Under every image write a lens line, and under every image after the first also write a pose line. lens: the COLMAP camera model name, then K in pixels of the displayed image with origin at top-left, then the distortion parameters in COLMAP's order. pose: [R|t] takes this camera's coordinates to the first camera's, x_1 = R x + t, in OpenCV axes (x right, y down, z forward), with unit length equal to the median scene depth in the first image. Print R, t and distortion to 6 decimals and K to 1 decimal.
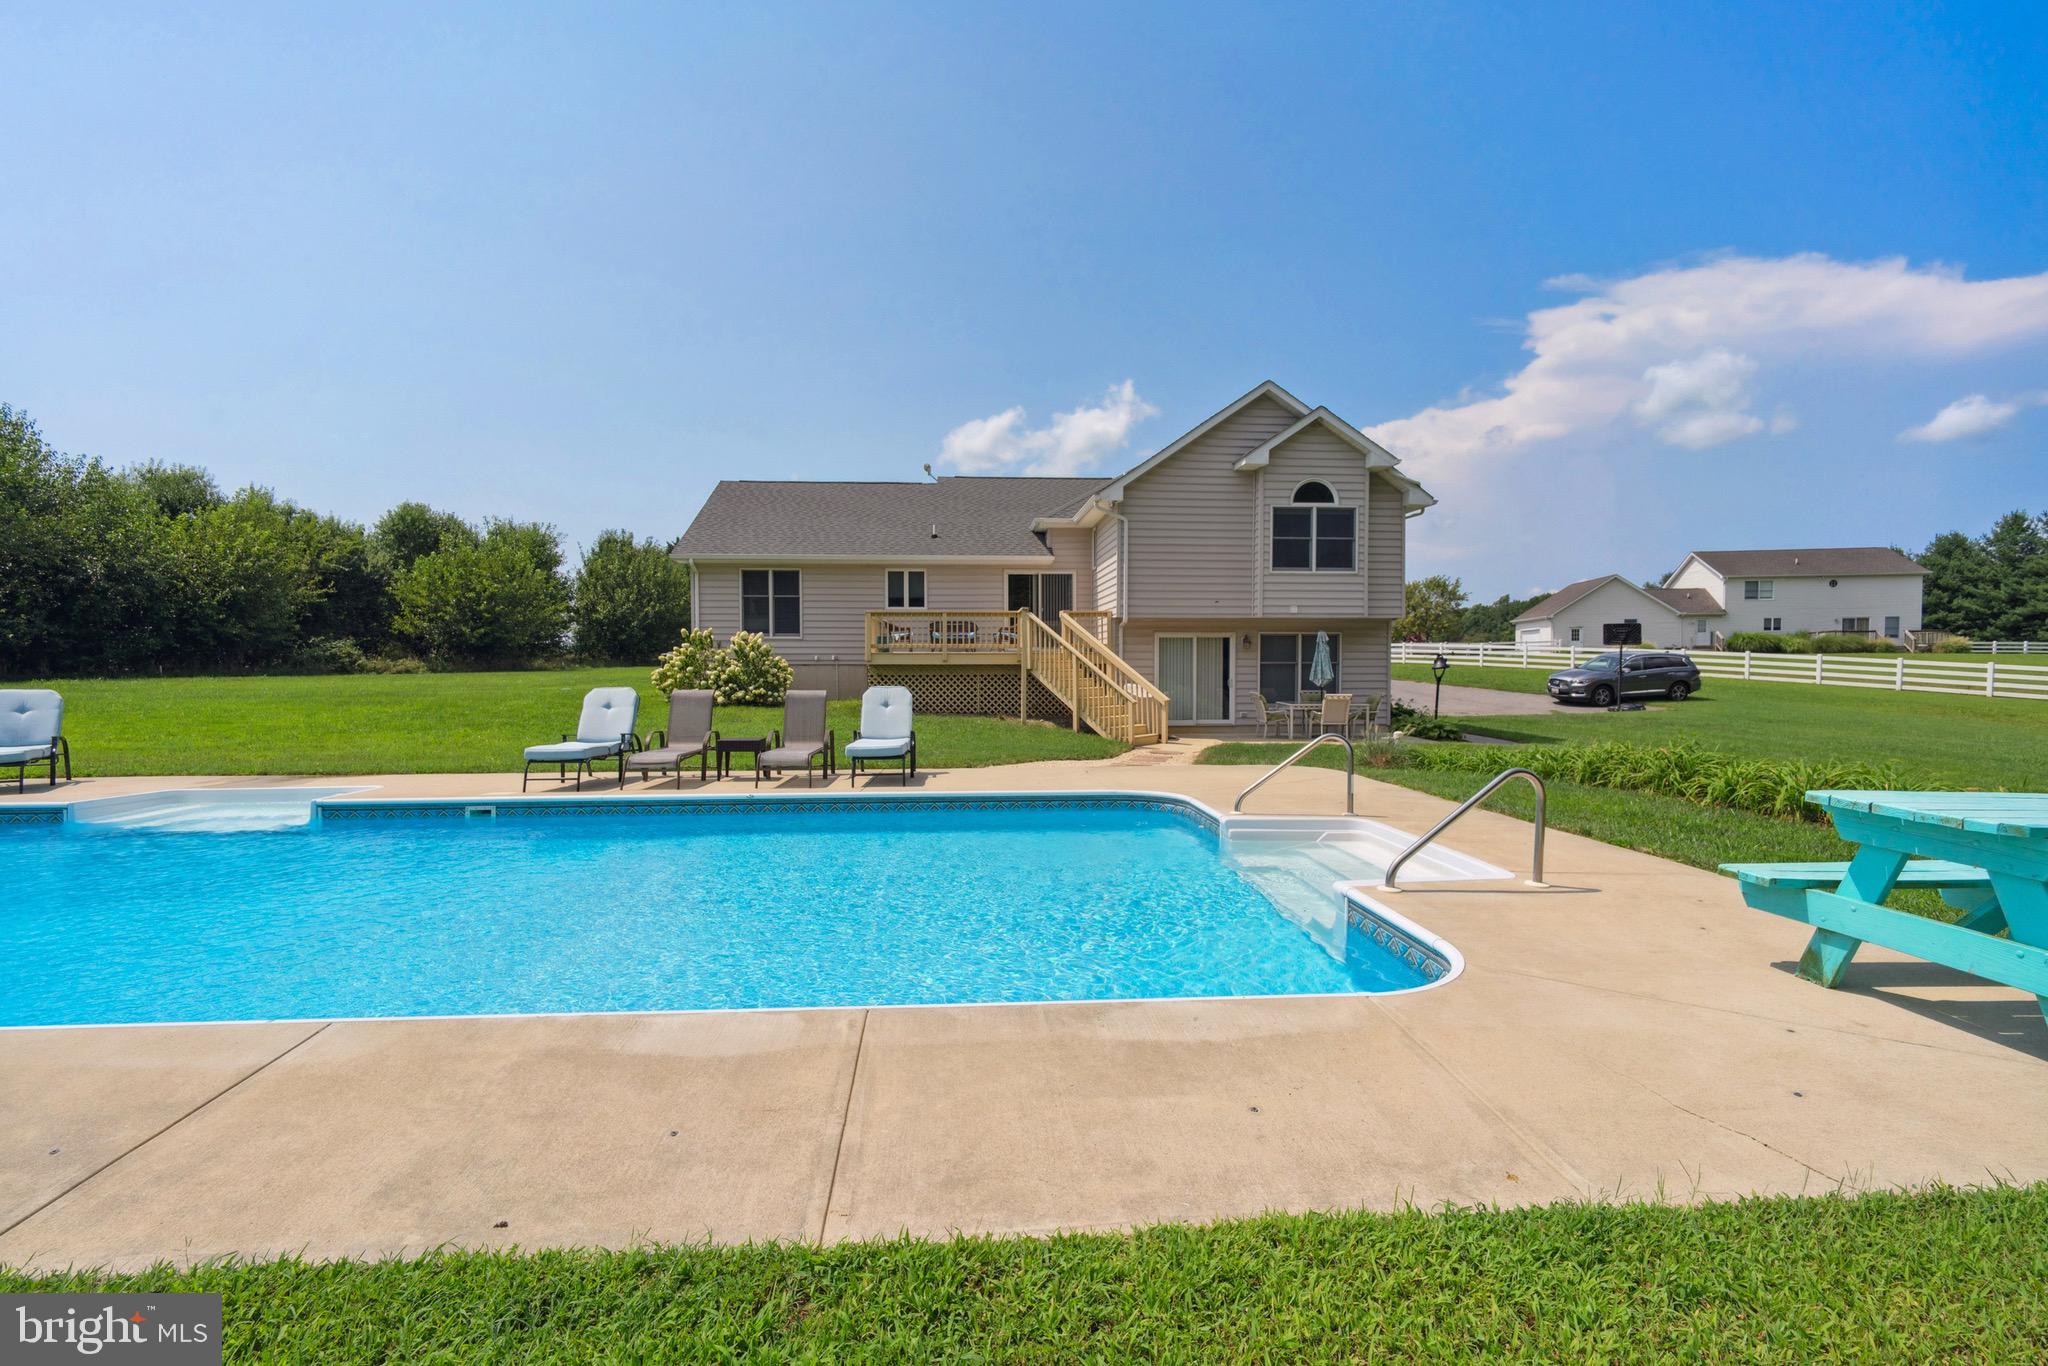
lens RADIAL K [[907.5, 0, 1027.6], [0, 907.5, 753.1], [0, 0, 1]] dist [-0.006680, 0.000751]
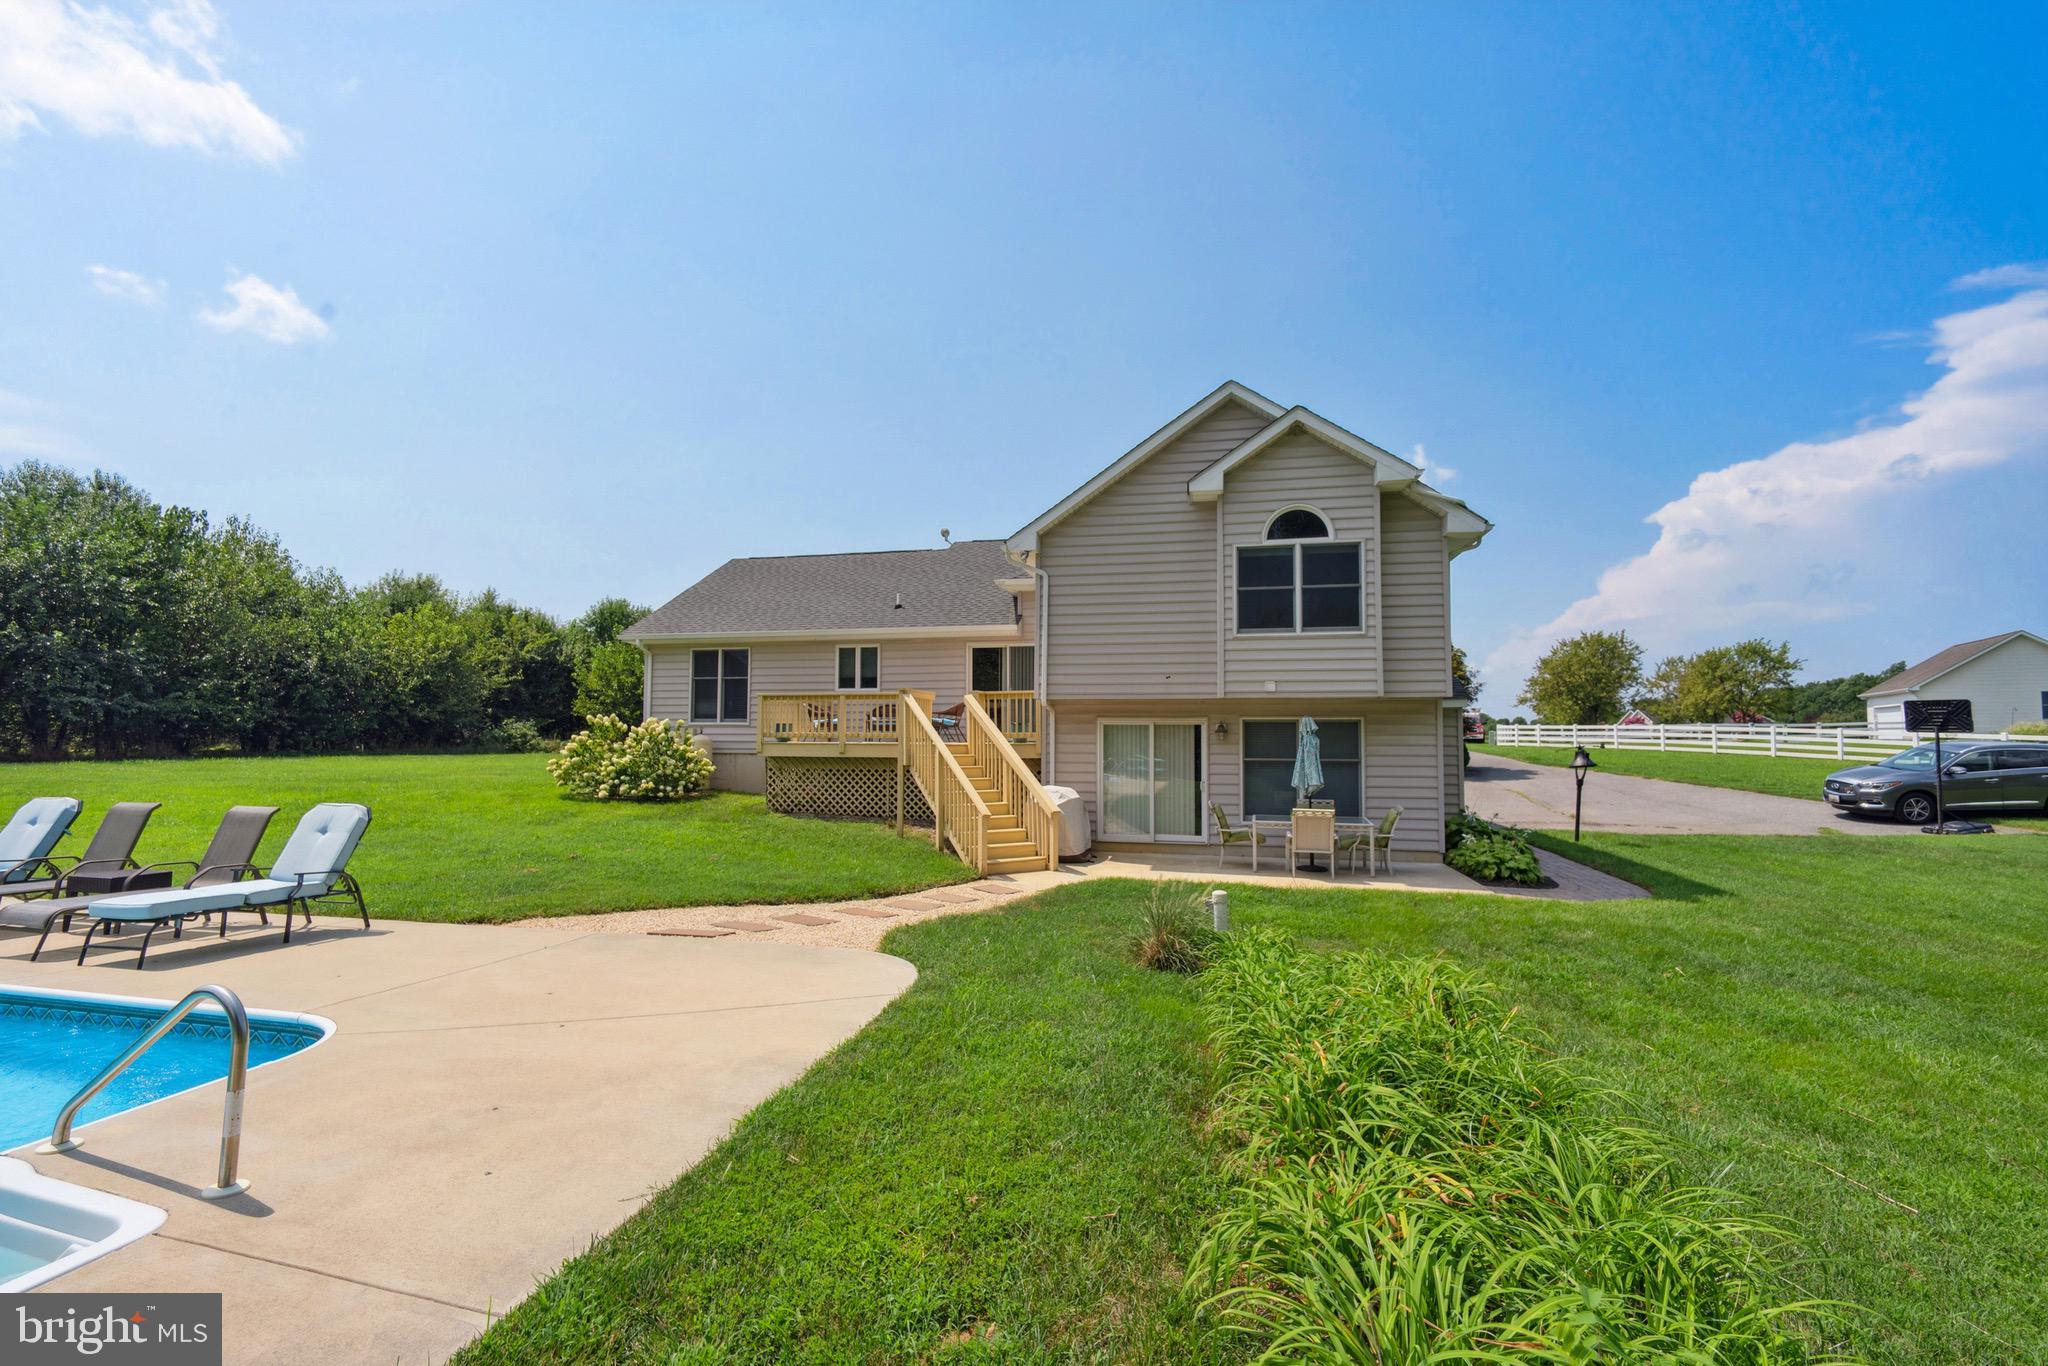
lens RADIAL K [[907.5, 0, 1027.6], [0, 907.5, 753.1], [0, 0, 1]] dist [-0.006680, 0.000751]
pose [[0.954284, 0.010288, -0.298725, 0.281188], [-0.035683, 0.996181, -0.079683, -0.036637], [0.296765, 0.086699, 0.951007, 0.232079]]
